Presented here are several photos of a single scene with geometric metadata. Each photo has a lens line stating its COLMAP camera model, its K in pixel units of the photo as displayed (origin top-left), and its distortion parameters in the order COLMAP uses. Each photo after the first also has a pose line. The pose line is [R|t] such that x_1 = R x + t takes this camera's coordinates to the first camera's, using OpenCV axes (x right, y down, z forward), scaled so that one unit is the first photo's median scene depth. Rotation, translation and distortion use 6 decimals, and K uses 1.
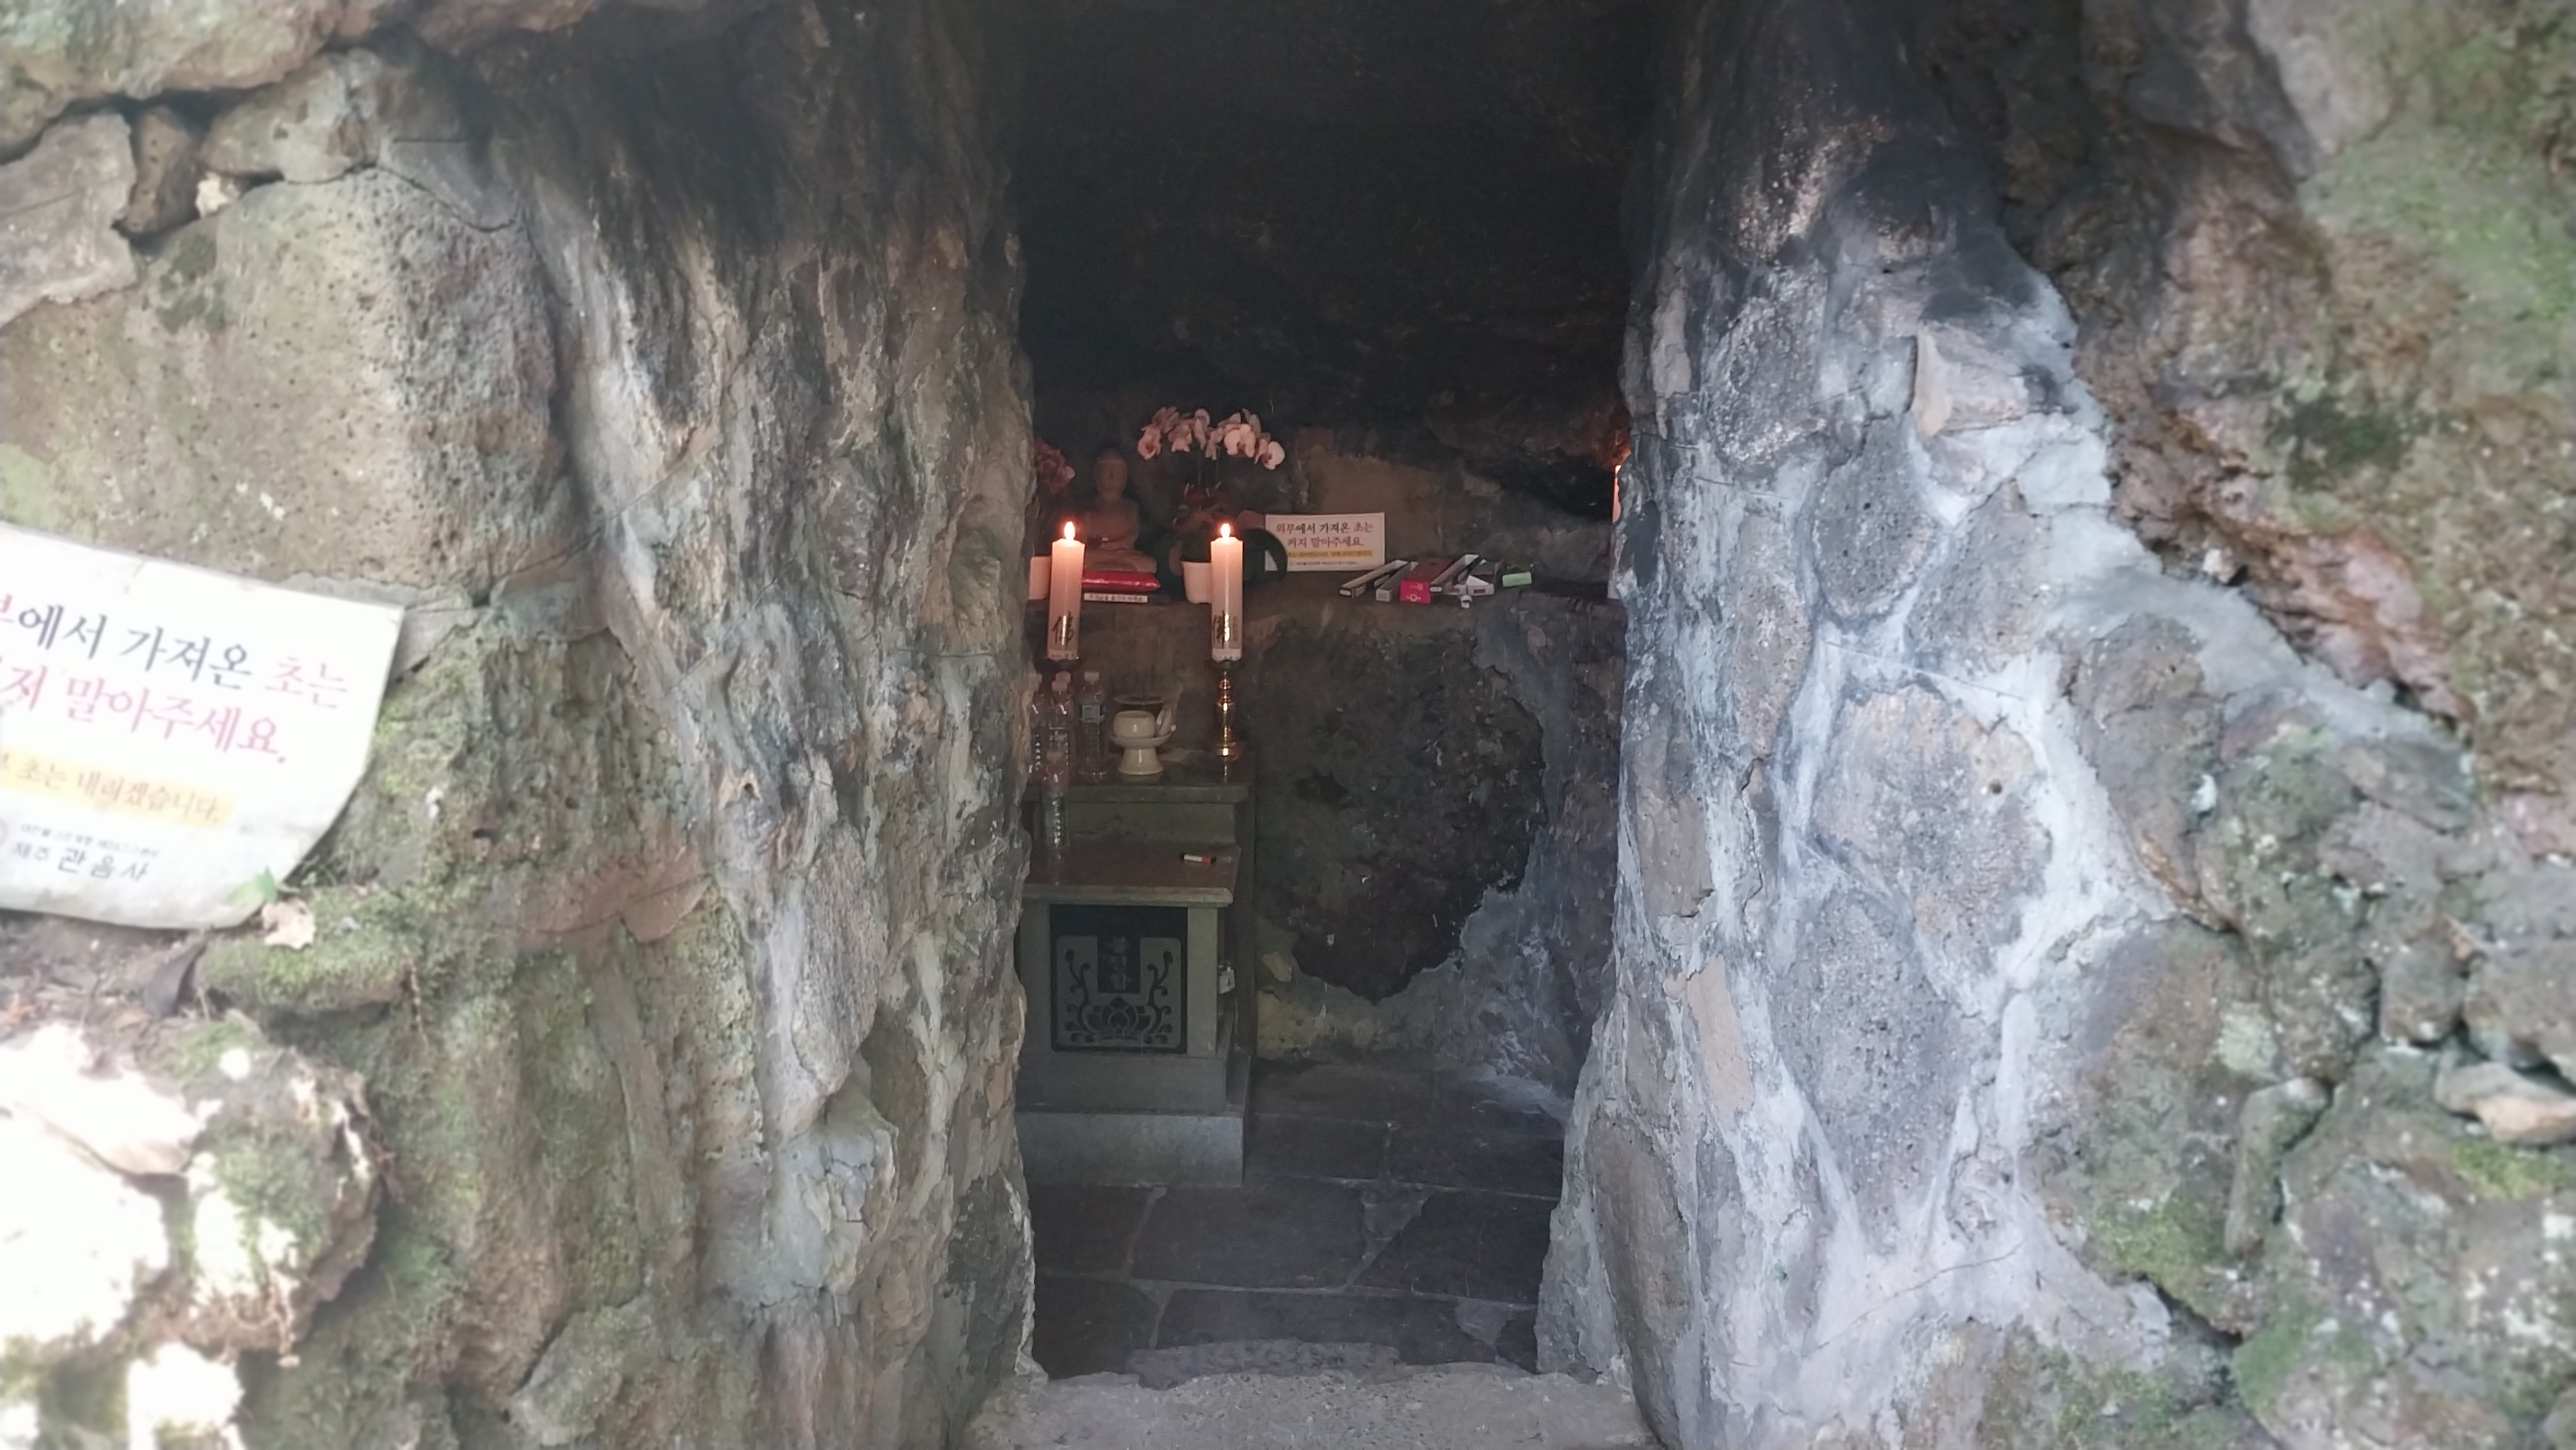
lens RADIAL K [[1947.4, 0, 1250.1], [0, 1947.4, 786.1], [0, 0, 1]] dist [0.104508, -0.233781]
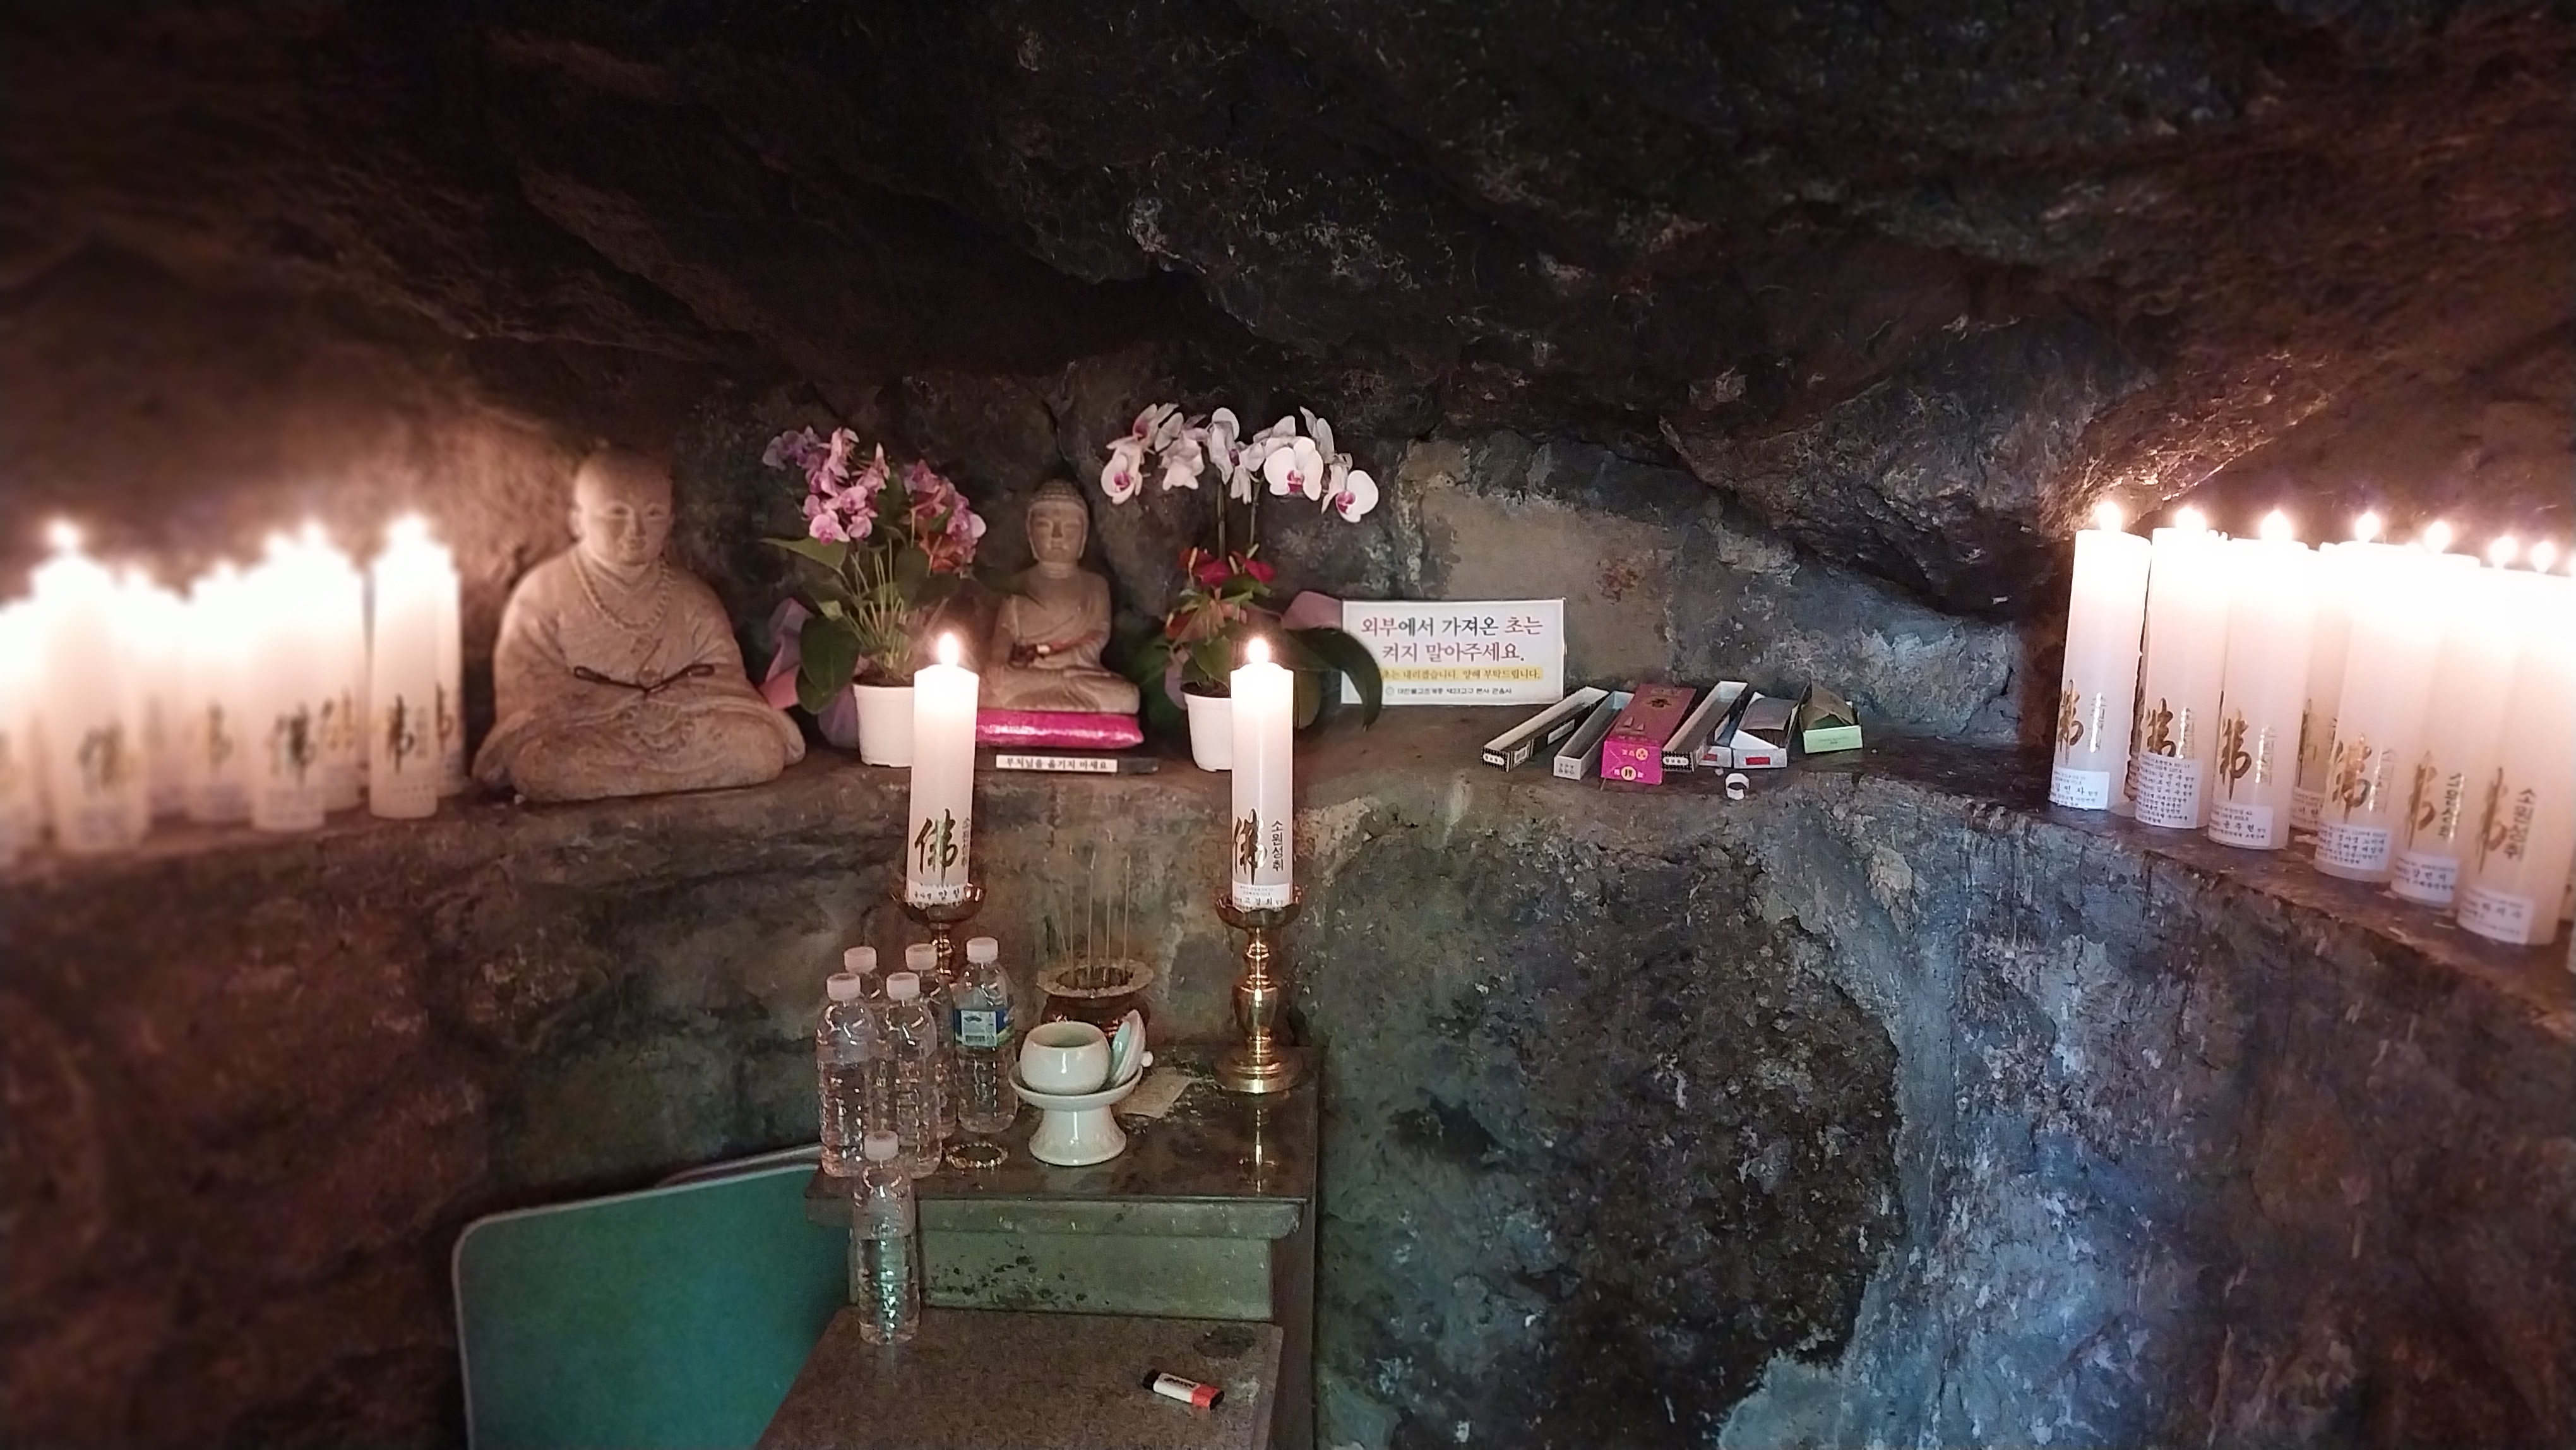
lens RADIAL K [[1862.8, 0, 1254.8], [0, 1862.8, 725.3], [0, 0, 1]] dist [0.081911, -0.199266]
pose [[0.999003, 0.008223, -0.043869, 0.006925], [-0.009045, 0.999787, -0.018569, -0.099633], [0.043707, 0.018947, 0.998865, 0.506567]]
